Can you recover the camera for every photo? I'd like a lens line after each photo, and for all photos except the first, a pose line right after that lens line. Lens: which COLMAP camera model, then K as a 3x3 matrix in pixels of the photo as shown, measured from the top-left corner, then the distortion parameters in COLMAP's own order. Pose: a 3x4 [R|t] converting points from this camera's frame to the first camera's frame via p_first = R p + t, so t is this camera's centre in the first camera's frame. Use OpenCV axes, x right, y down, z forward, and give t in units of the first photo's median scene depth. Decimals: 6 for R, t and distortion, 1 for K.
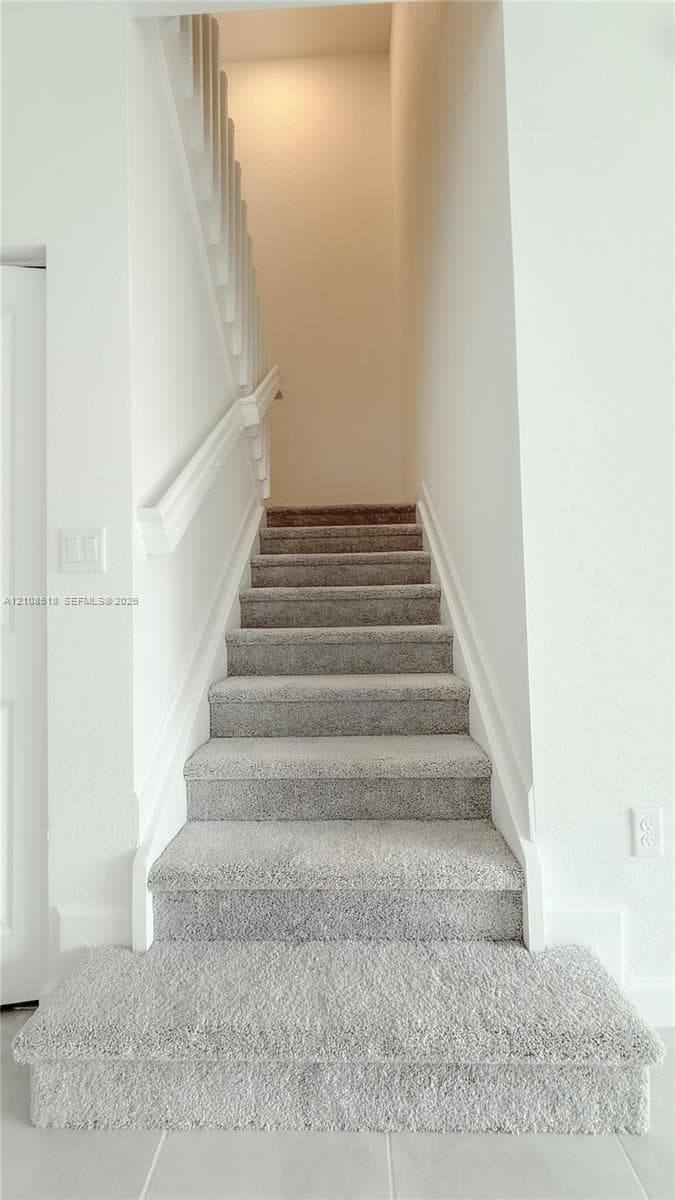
lens RADIAL K [[477.3, 0, 338.4], [0, 477.3, 595.8], [0, 0, 1]] dist [0.000036, -0.000146]
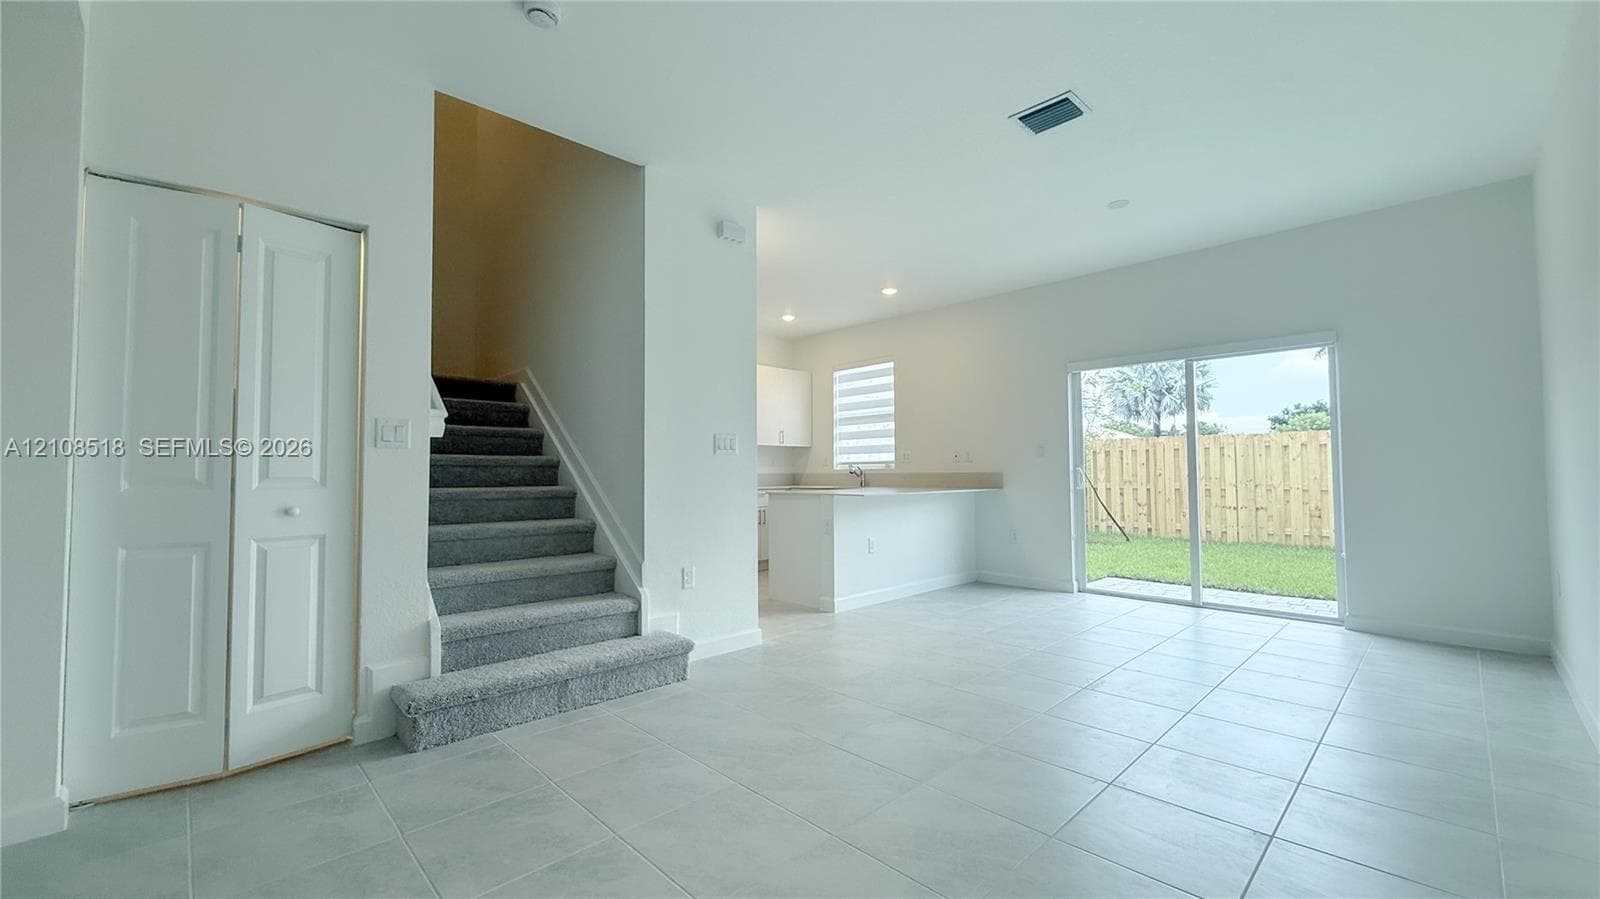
lens RADIAL K [[636.4, 0, 802.6], [0, 636.4, 451.3], [0, 0, 1]] dist [0.000036, -0.000146]
pose [[0.696325, 0.040083, 0.716606, -1.084957], [-0.034824, 0.999150, -0.022049, -0.040744], [-0.716881, -0.009601, 0.697129, -1.380243]]
